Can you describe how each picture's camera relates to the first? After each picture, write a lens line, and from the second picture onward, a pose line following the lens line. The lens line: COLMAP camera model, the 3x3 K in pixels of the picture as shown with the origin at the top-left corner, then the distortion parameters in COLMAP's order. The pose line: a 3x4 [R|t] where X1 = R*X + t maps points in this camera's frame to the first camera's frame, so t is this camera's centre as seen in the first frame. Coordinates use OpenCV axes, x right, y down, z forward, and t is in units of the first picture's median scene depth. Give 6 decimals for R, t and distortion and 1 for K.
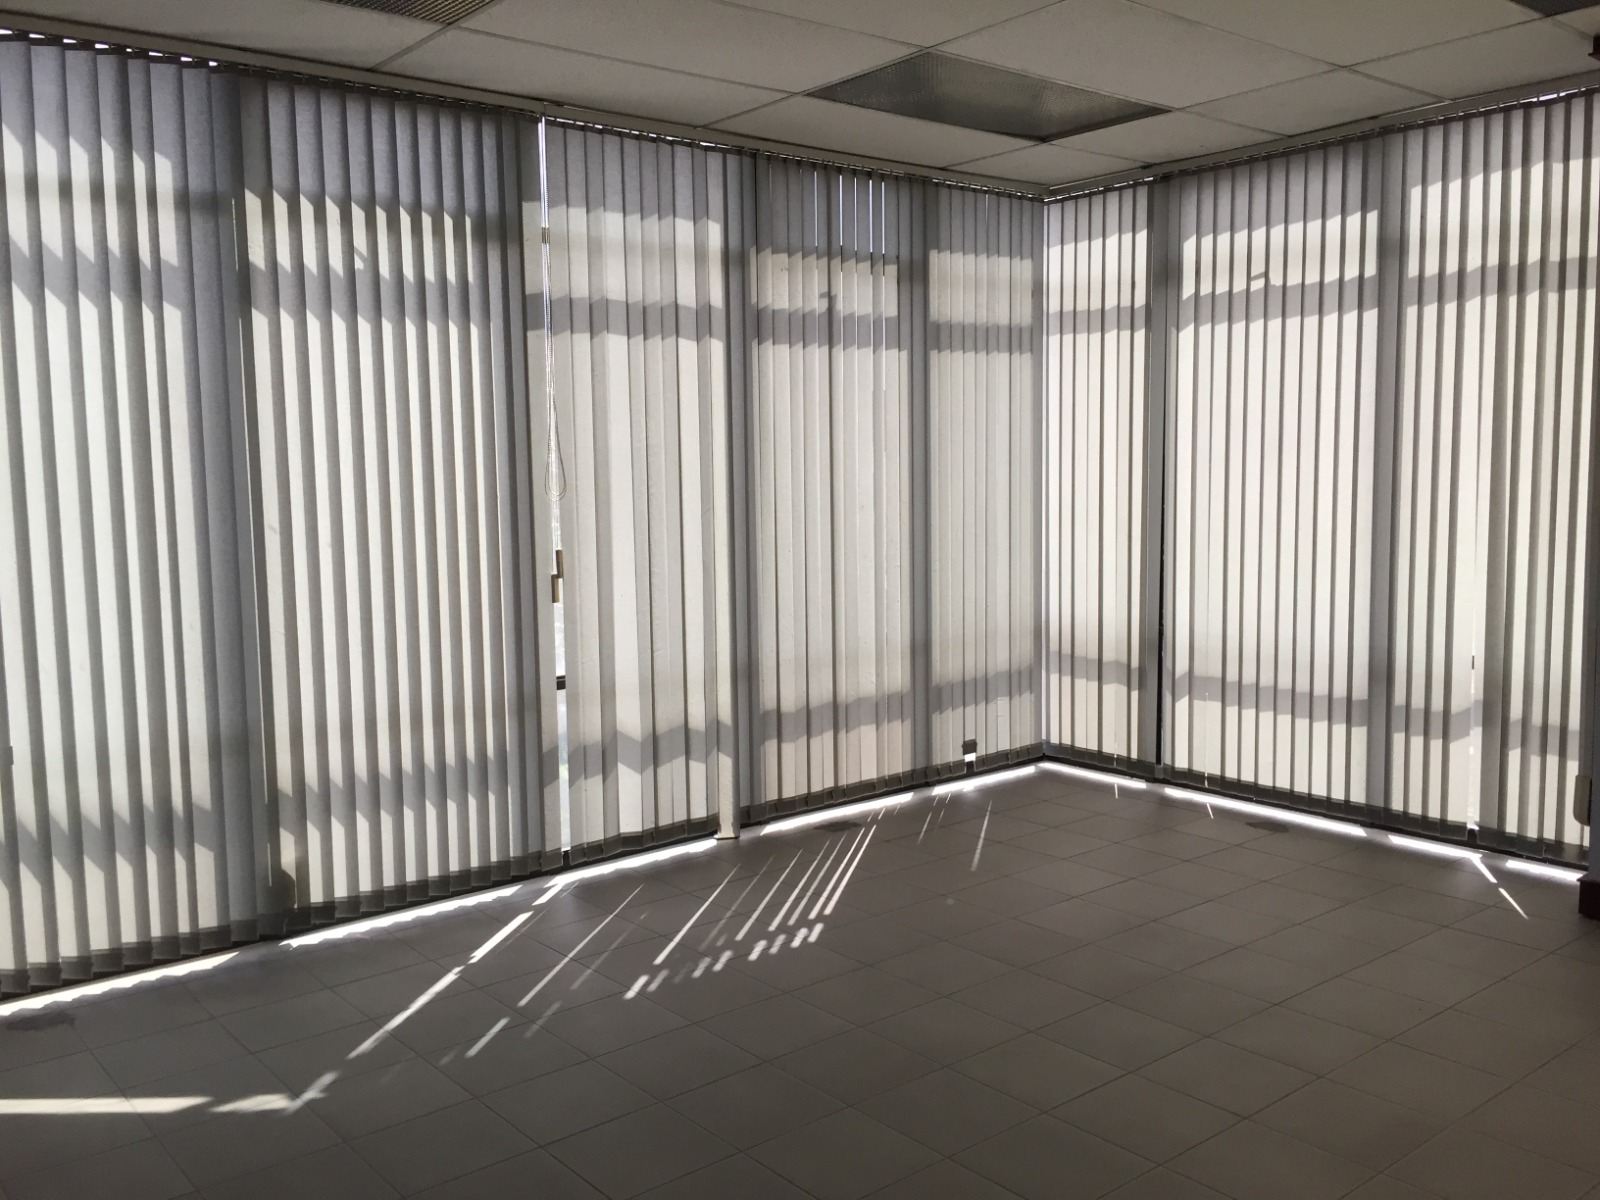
lens RADIAL K [[1368.4, 0, 801.3], [0, 1368.4, 597.4], [0, 0, 1]] dist [0.070256, -0.076151]
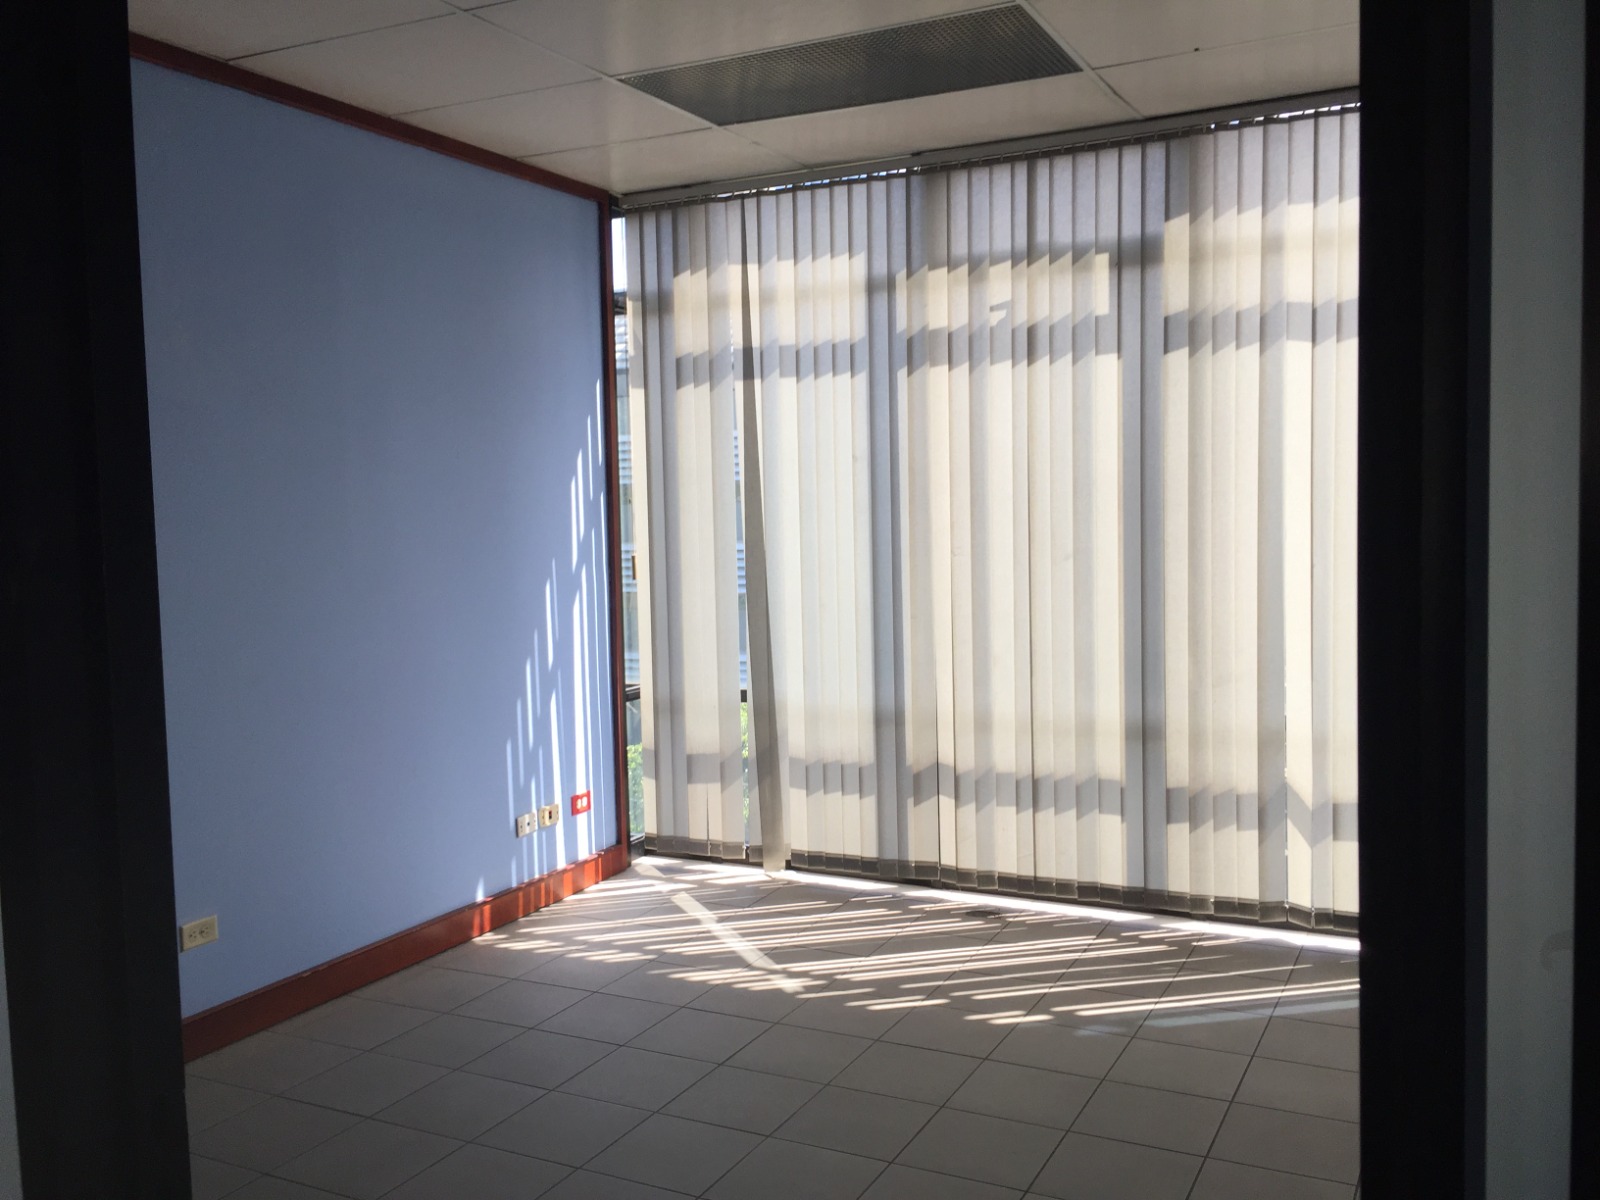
lens RADIAL K [[1281.4, 0, 802.6], [0, 1281.4, 599.6], [0, 0, 1]] dist [-0.049355, -0.000401]
pose [[0.377716, 0.082844, -0.922208, 0.701173], [-0.075129, 0.995447, 0.058652, -0.069743], [0.922869, 0.047130, 0.382220, 0.563264]]
